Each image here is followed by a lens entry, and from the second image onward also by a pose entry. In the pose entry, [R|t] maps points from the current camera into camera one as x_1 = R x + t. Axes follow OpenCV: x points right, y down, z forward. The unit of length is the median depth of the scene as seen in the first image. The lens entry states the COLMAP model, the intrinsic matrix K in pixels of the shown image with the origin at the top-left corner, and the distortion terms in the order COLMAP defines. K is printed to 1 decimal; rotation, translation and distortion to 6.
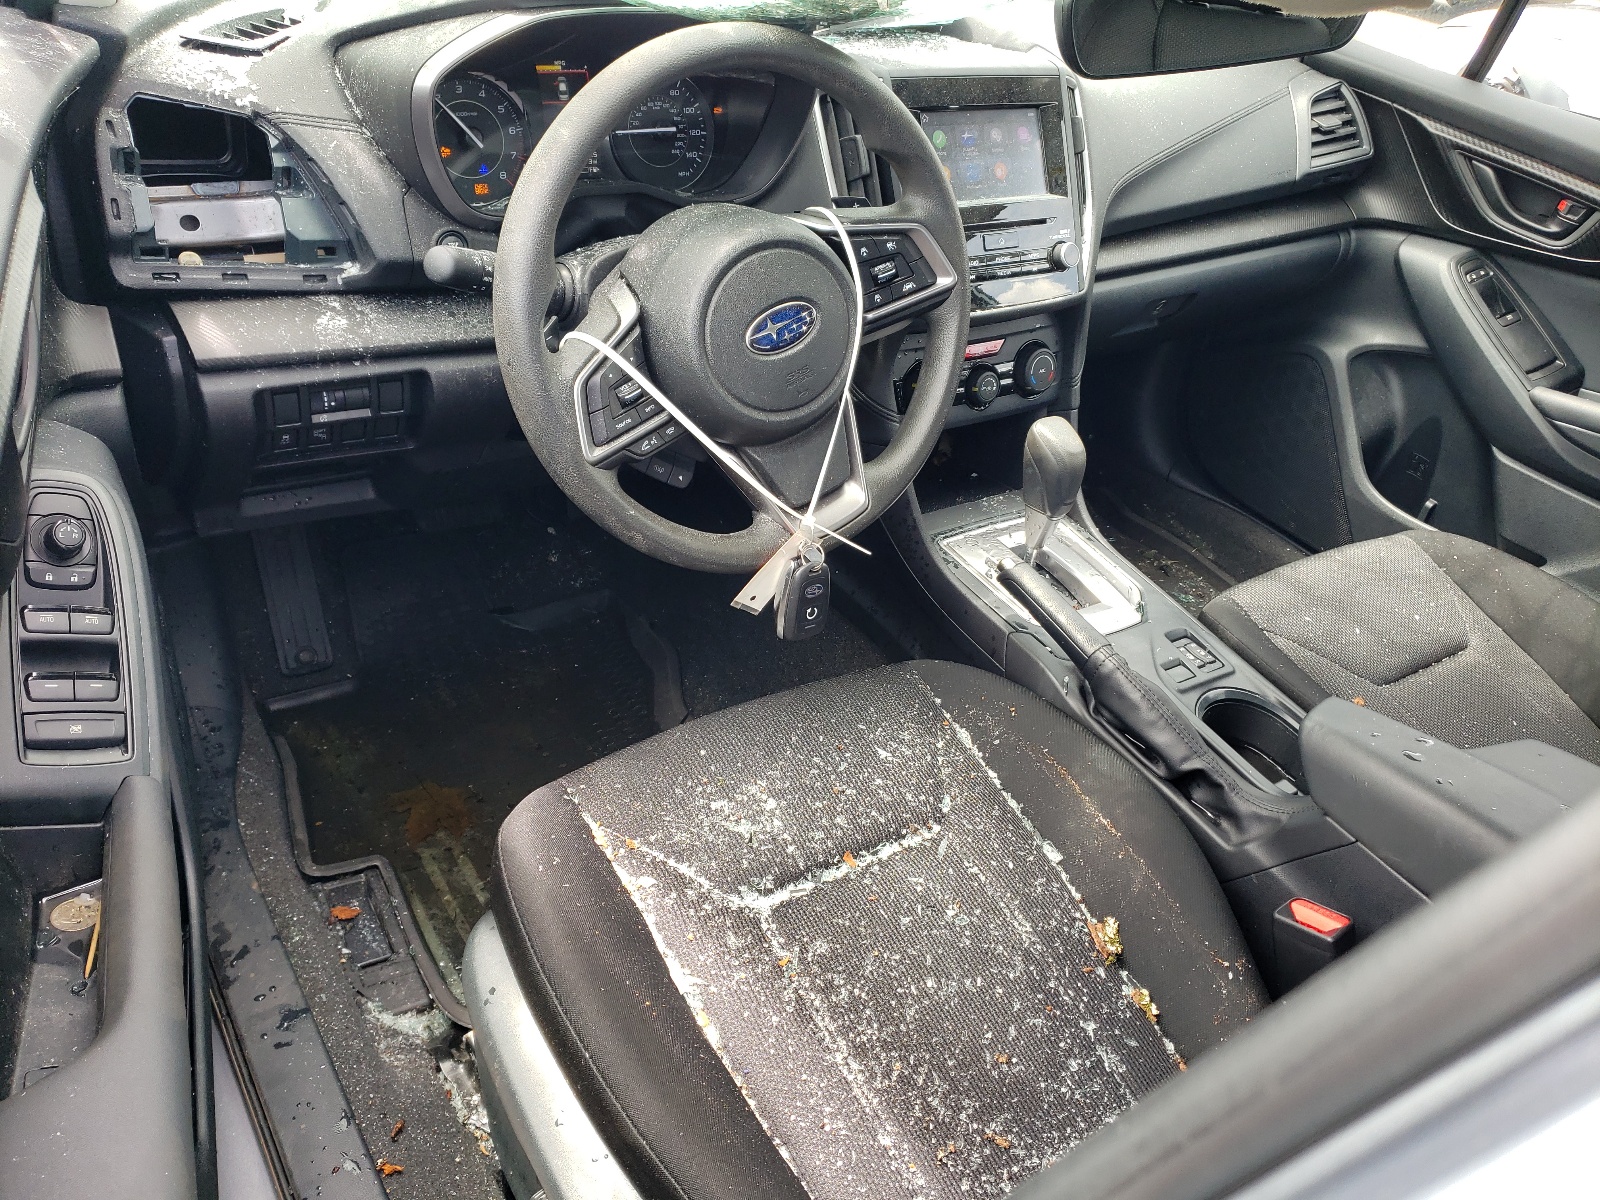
lens RADIAL K [[1214.6, 0, 800.0], [0, 1214.6, 600.0], [0, 0, 1]] dist [-0.001407, -0.000840]
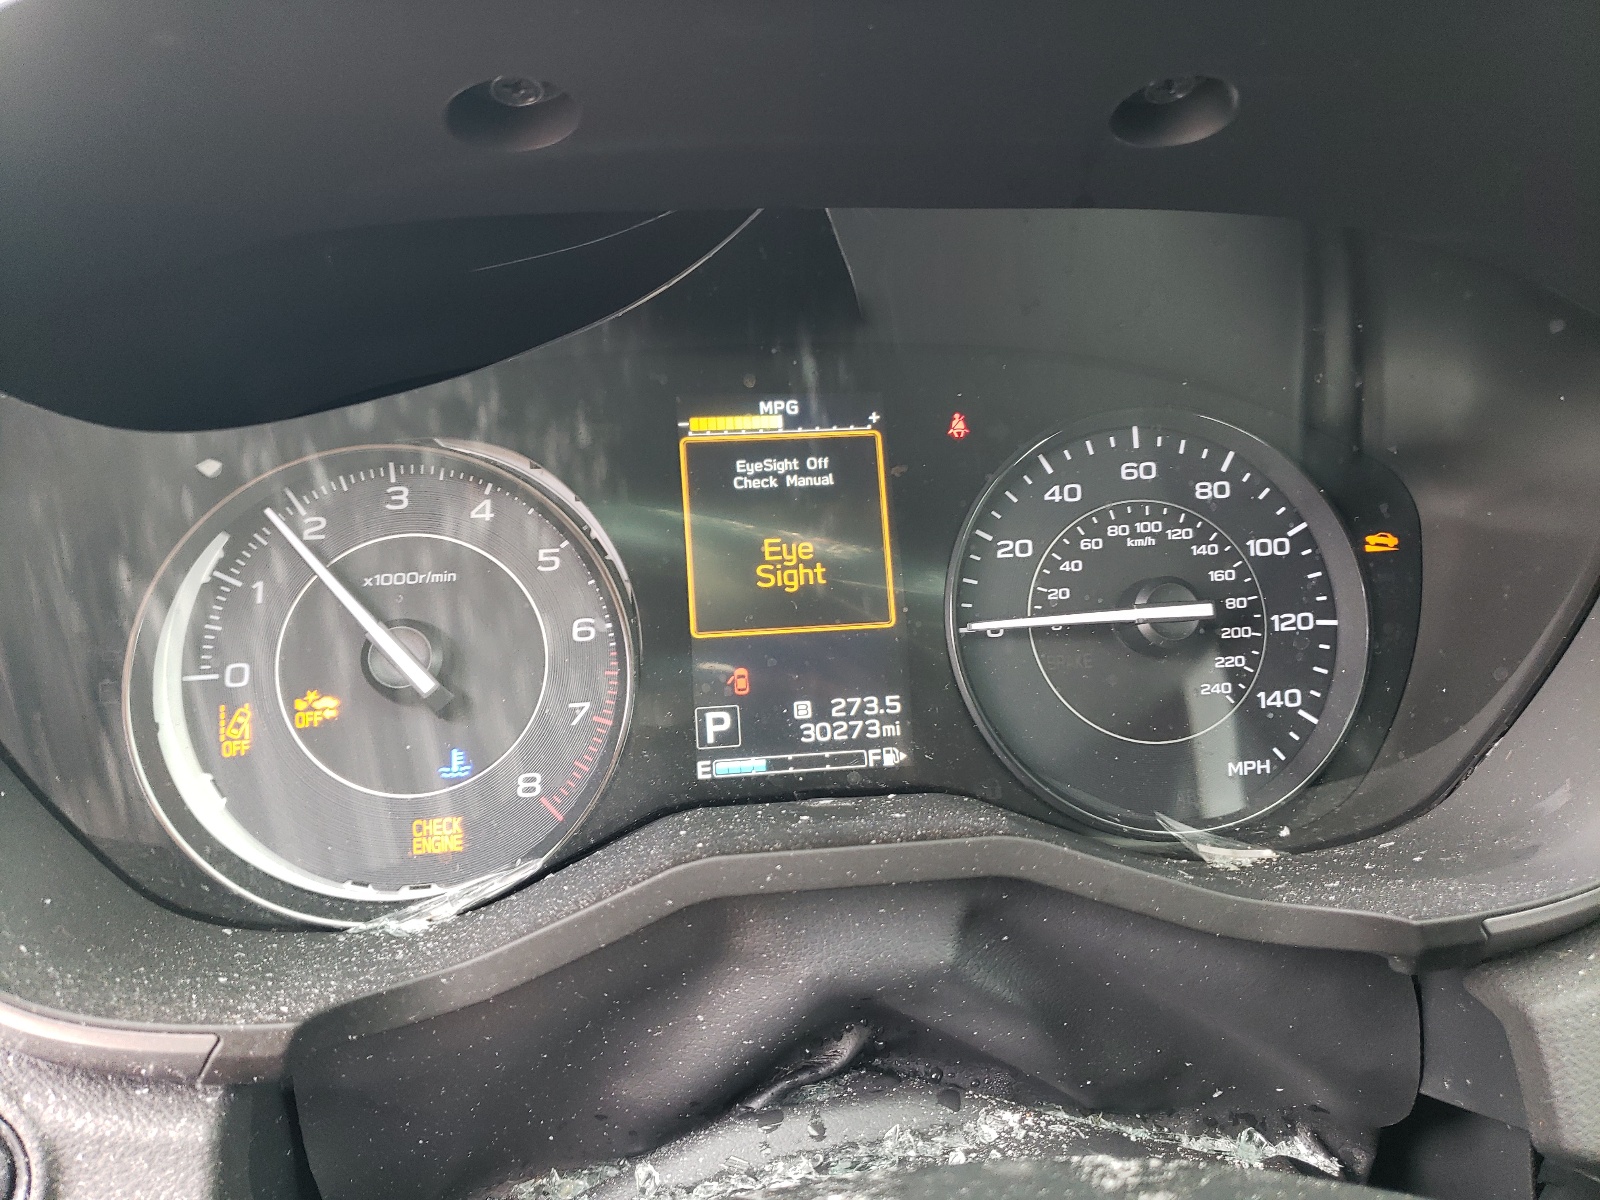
lens RADIAL K [[1214.6, 0, 800.0], [0, 1214.6, 600.0], [0, 0, 1]] dist [-0.001407, -0.000840]
pose [[0.871741, -0.034671, -0.488739, -0.050721], [-0.155758, 0.926140, -0.343518, -0.284664], [0.464550, 0.375584, 0.801954, 0.744067]]
